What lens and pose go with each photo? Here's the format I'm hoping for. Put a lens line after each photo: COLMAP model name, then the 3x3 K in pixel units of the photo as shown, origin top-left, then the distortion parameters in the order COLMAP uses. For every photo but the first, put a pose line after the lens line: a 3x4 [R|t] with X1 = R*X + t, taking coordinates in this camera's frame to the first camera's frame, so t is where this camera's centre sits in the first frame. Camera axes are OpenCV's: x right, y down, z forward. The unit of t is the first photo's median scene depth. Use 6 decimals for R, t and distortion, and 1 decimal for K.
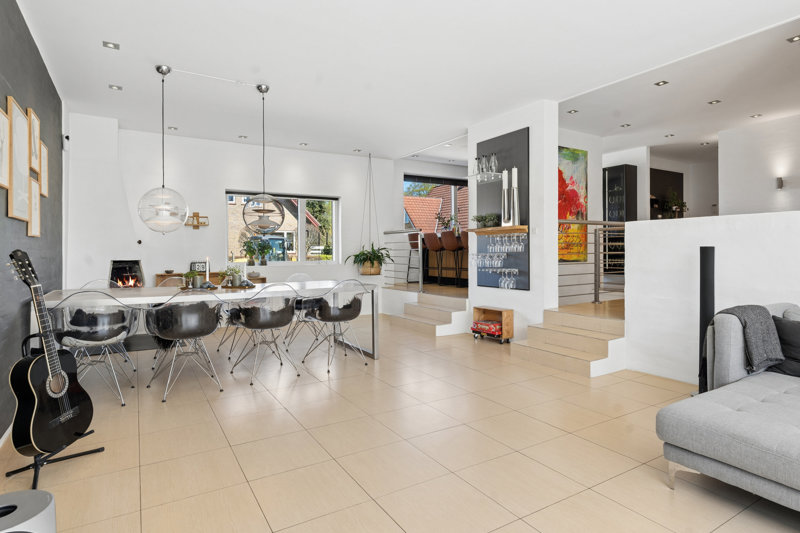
lens RADIAL K [[433.6, 0, 381.5], [0, 433.6, 252.6], [0, 0, 1]] dist [-0.002377, -0.000377]
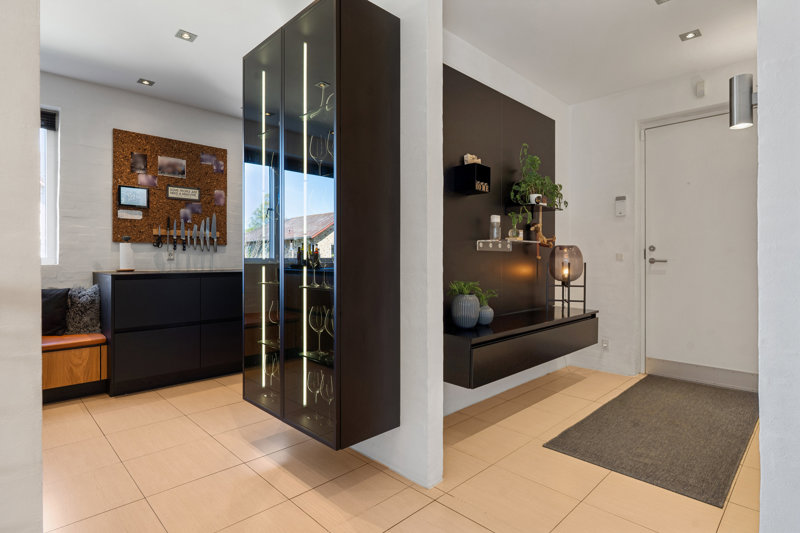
lens RADIAL K [[426.6, 0, 400.6], [0, 426.6, 256.4], [0, 0, 1]] dist [-0.000773, -0.000068]
pose [[0.968483, 0.013148, 0.248732, 0.709369], [-0.009835, 0.999846, -0.014558, -0.075592], [-0.248885, 0.011653, 0.968463, 1.011134]]
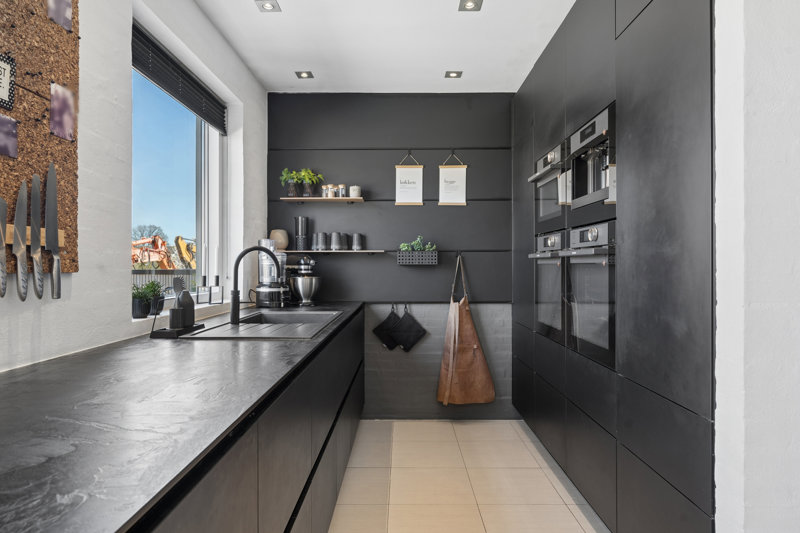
lens RADIAL K [[520.3, 0, 400.0], [0, 520.3, 266.5], [0, 0, 1]] dist [-0.001067, 0.001342]
pose [[0.539469, 0.008103, 0.841967, 0.455559], [-0.002859, 0.999966, -0.007792, -0.105430], [-0.842001, 0.001796, 0.539473, 1.526048]]
